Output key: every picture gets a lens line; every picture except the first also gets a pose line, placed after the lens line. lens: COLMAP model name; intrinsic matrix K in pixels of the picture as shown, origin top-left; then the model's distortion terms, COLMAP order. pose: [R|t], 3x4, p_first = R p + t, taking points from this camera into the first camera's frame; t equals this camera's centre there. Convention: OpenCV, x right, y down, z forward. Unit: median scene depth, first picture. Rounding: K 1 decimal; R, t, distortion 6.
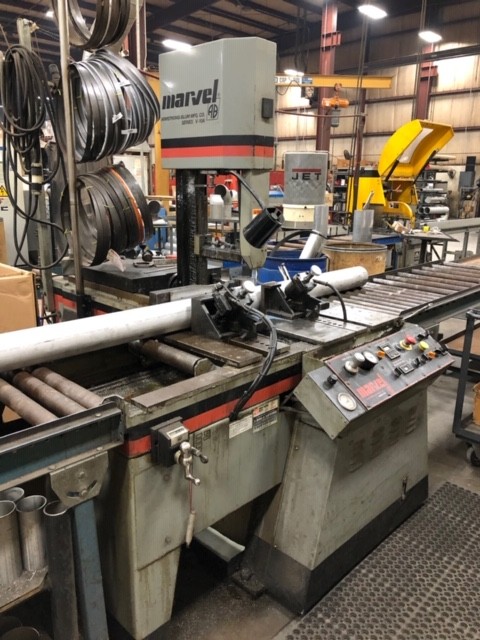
lens RADIAL K [[526.1, 0, 240.0], [0, 526.1, 320.0], [0, 0, 1]] dist [0.008038, 0.012424]
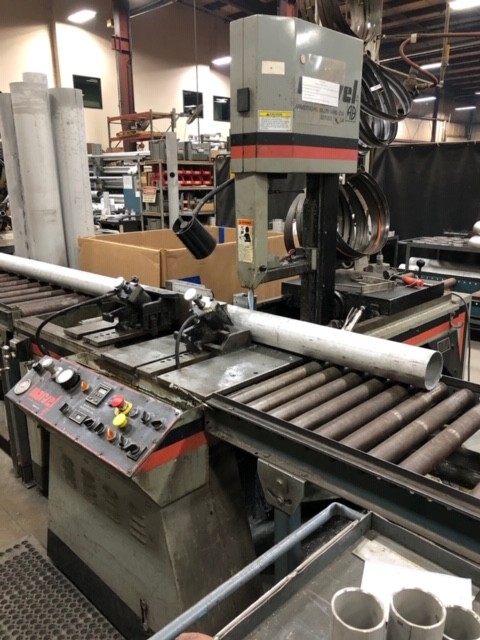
lens RADIAL K [[526.1, 0, 240.0], [0, 526.1, 320.0], [0, 0, 1]] dist [0.008038, 0.012424]
pose [[0.000722, -0.281564, 0.959542, -1.042294], [0.267730, 0.924568, 0.271099, -0.357821], [-0.963494, 0.256703, 0.076050, 1.200475]]
